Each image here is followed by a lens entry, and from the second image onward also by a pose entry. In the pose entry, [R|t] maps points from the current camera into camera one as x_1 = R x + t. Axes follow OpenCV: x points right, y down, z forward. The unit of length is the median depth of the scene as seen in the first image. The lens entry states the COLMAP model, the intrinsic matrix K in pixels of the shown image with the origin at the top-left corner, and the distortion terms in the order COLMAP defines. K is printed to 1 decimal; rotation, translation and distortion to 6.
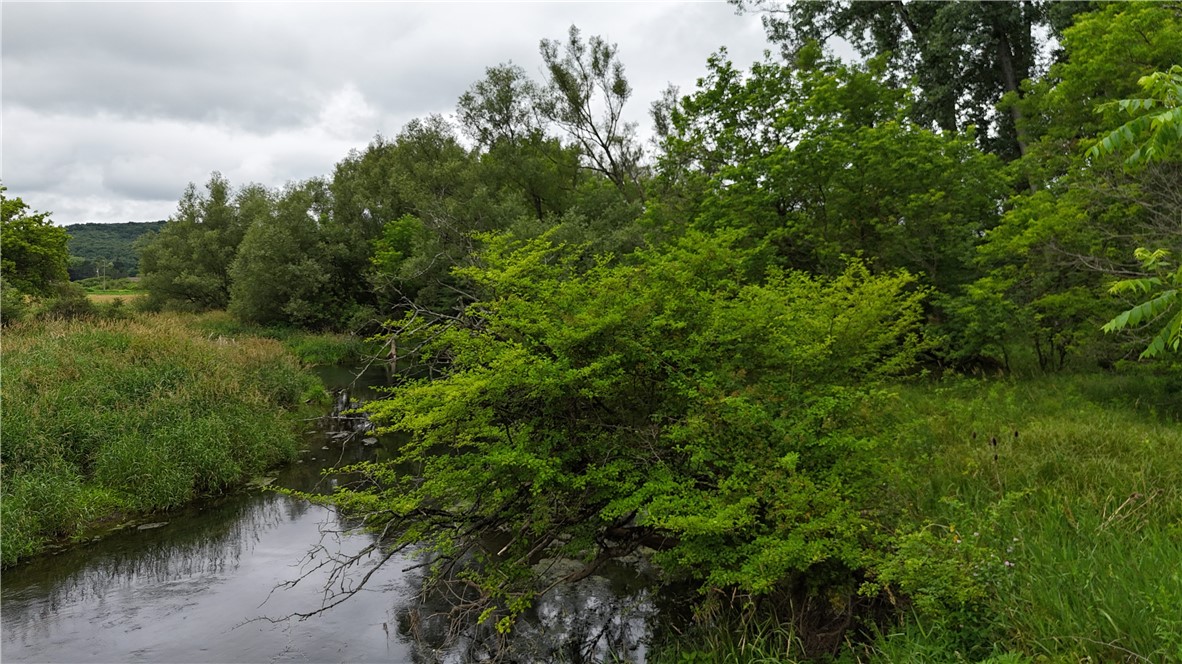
lens RADIAL K [[866.3, 0, 591.0], [0, 866.3, 332.0], [0, 0, 1]] dist [0.060805, -0.064258]
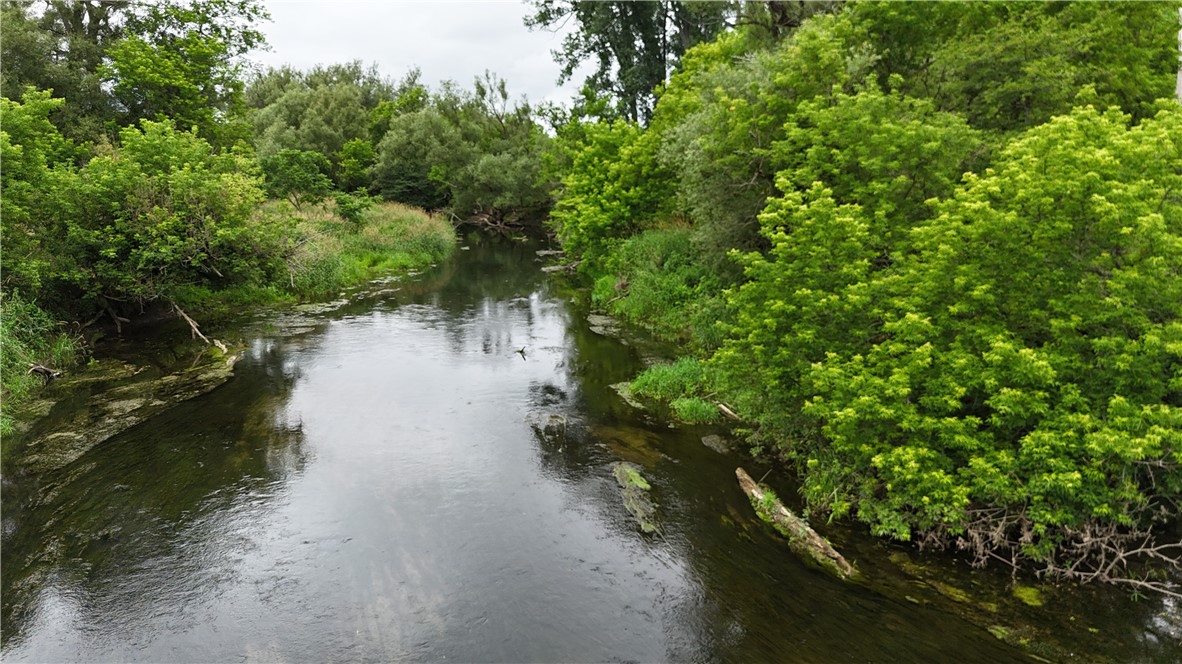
lens RADIAL K [[866.3, 0, 591.0], [0, 866.3, 332.0], [0, 0, 1]] dist [0.060805, -0.064258]
pose [[0.940394, -0.062290, 0.334333, -0.459262], [0.017791, 0.990748, 0.134544, 0.034113], [-0.339620, -0.120576, 0.932802, -1.081182]]
